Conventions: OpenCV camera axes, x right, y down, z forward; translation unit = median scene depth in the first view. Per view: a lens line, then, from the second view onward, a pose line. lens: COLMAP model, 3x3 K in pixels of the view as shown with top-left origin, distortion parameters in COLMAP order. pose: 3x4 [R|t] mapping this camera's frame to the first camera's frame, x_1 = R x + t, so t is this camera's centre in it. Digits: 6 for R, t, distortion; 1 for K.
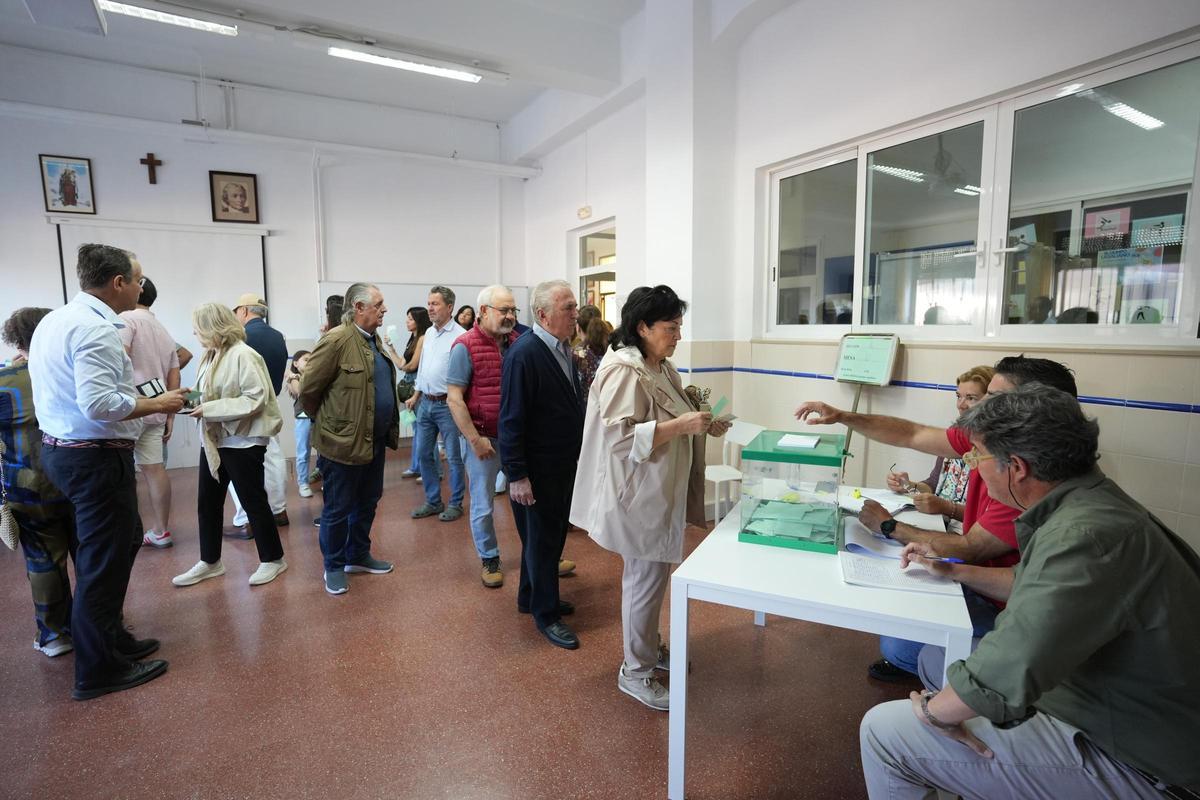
lens RADIAL K [[622.0, 0, 614.9], [0, 622.0, 398.1], [0, 0, 1]] dist [-0.002776, 0.000145]
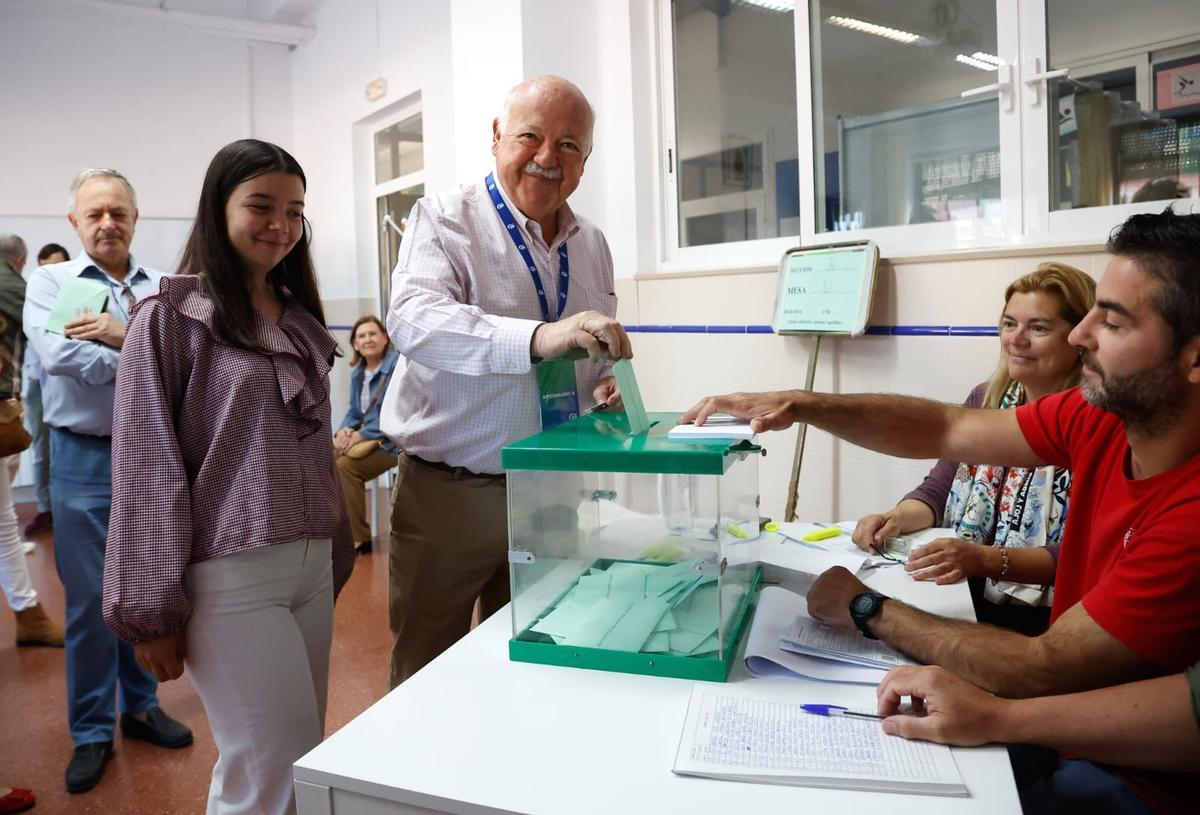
lens RADIAL K [[924.0, 0, 600.2], [0, 924.0, 343.5], [0, 0, 1]] dist [-0.067445, 0.055902]
pose [[0.994224, -0.027351, 0.103781, 0.069971], [0.035557, 0.996315, -0.078058, 0.023358], [-0.101264, 0.081297, 0.991532, 0.125712]]
